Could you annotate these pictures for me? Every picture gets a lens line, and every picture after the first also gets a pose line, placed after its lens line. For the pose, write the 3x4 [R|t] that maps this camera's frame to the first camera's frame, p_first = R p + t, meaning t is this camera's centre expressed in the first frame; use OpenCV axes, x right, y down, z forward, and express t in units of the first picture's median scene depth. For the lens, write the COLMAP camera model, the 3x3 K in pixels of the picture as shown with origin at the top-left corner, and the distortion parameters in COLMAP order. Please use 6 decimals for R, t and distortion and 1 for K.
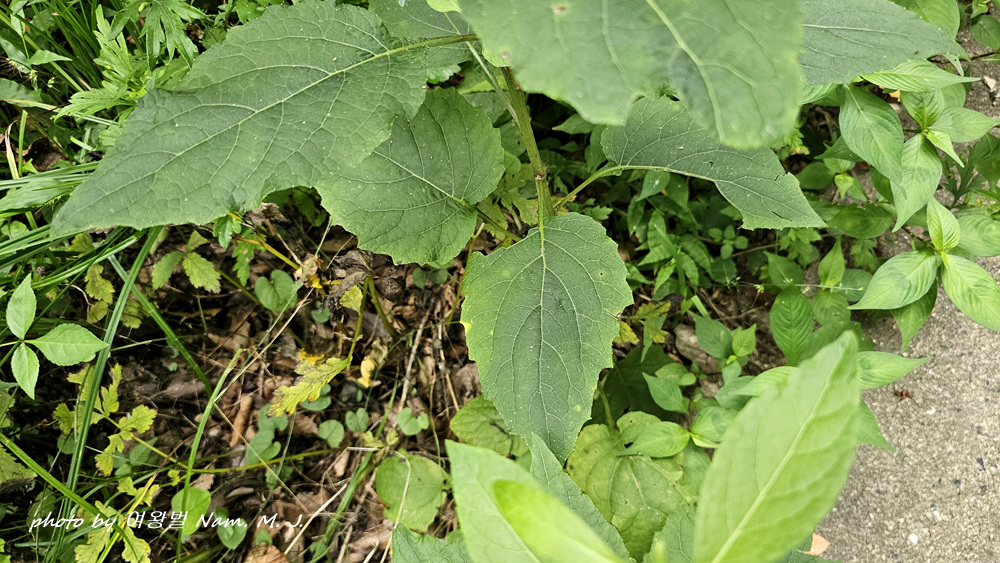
lens RADIAL K [[683.6, 0, 500.0], [0, 683.6, 281.5], [0, 0, 1]] dist [-0.000022, -0.004818]
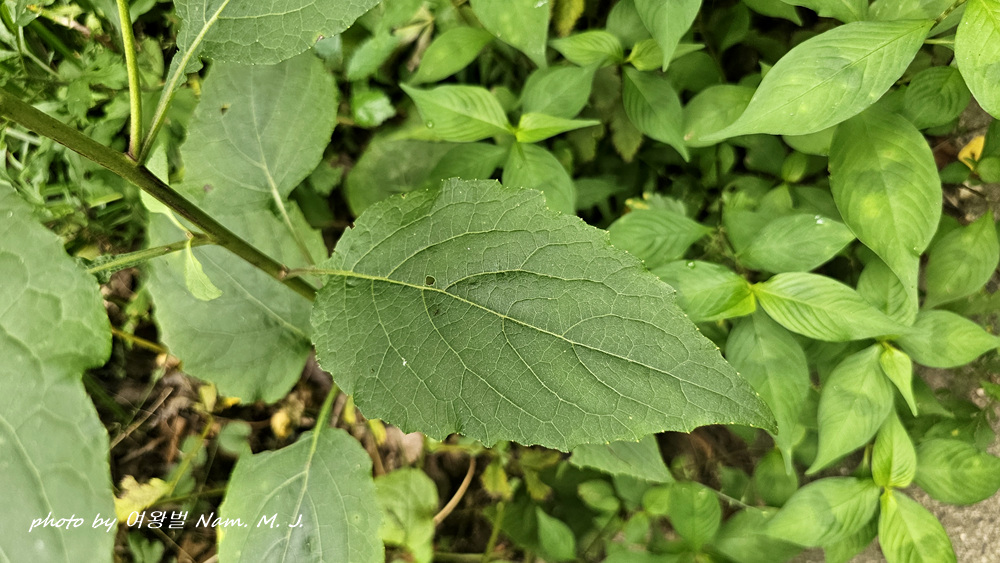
lens RADIAL K [[693.6, 0, 500.0], [0, 693.6, 281.5], [0, 0, 1]] dist [-0.005767, -0.002091]
pose [[0.975419, 0.142907, -0.167734, 0.268425], [-0.116819, 0.980781, 0.156274, -0.284332], [0.186843, -0.132838, 0.973367, 0.164287]]
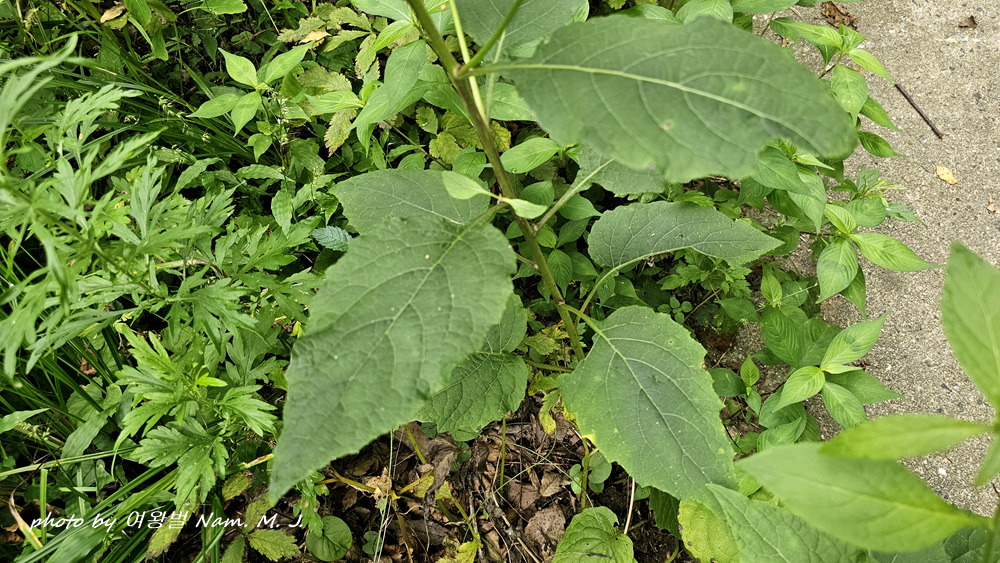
lens RADIAL K [[683.6, 0, 500.0], [0, 683.6, 281.5], [0, 0, 1]] dist [-0.000022, -0.004818]
pose [[0.881355, -0.384563, 0.274455, -0.274524], [0.445961, 0.868962, -0.214532, 0.014115], [-0.155989, 0.311475, 0.937364, -0.069914]]
